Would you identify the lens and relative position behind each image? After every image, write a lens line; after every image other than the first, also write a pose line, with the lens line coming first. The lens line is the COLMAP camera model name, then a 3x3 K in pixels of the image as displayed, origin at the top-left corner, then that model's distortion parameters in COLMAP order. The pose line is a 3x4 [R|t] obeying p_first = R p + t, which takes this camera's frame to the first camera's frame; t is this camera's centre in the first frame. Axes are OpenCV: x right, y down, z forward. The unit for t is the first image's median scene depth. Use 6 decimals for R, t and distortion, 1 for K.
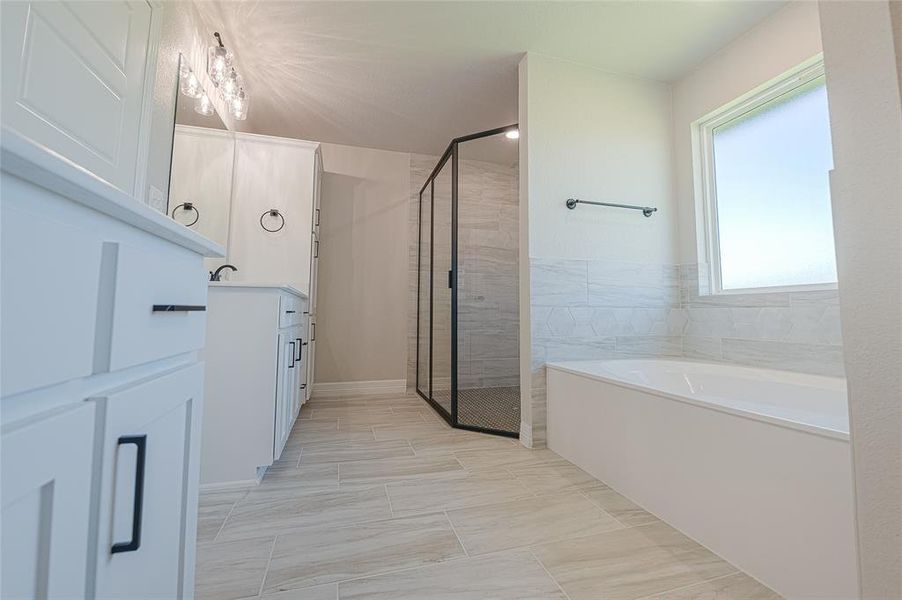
lens RADIAL K [[384.9, 0, 459.3], [0, 384.9, 280.9], [0, 0, 1]] dist [-0.002604, -0.000401]
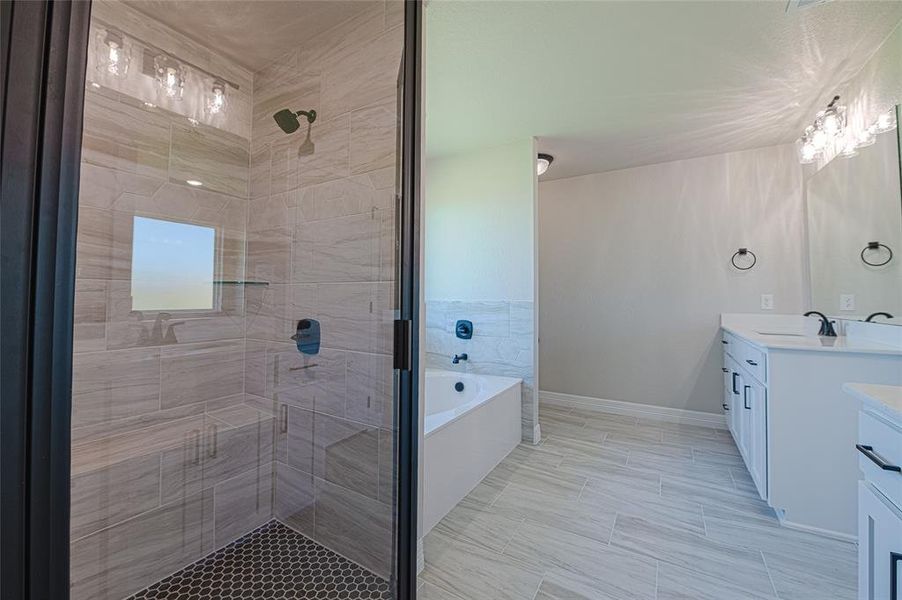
lens RADIAL K [[369.1, 0, 452.3], [0, 369.1, 285.3], [0, 0, 1]] dist [-0.008436, -0.000382]
pose [[-0.674086, 0.017456, 0.738446, -0.386518], [-0.068952, 0.993868, -0.086437, -0.039296], [-0.735427, -0.109183, -0.668749, 1.516583]]
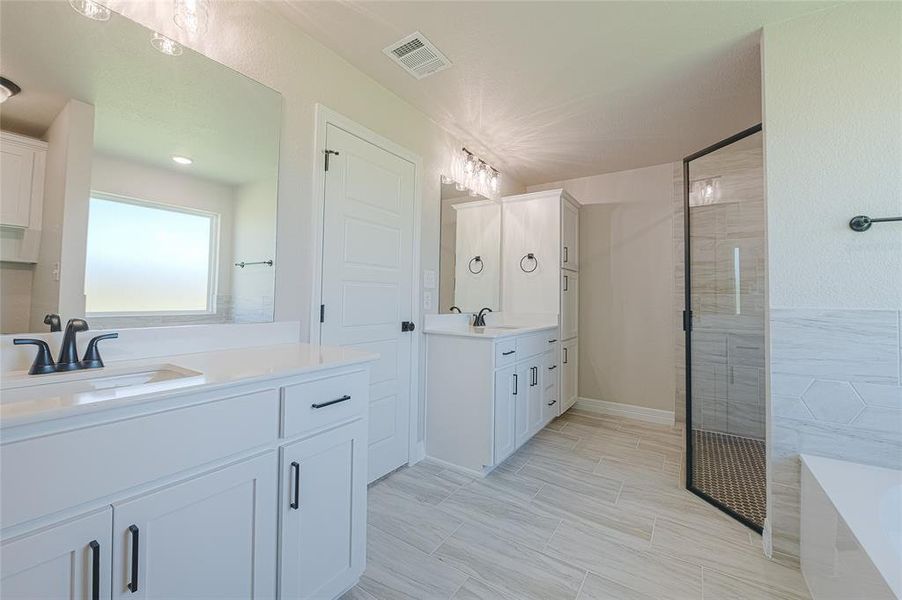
lens RADIAL K [[369.1, 0, 452.3], [0, 369.1, 285.3], [0, 0, 1]] dist [-0.008436, -0.000382]
pose [[0.635976, -0.020487, -0.771437, 0.362981], [0.053514, 0.998412, 0.017603, -0.160106], [0.769851, -0.052478, 0.636063, 0.073558]]
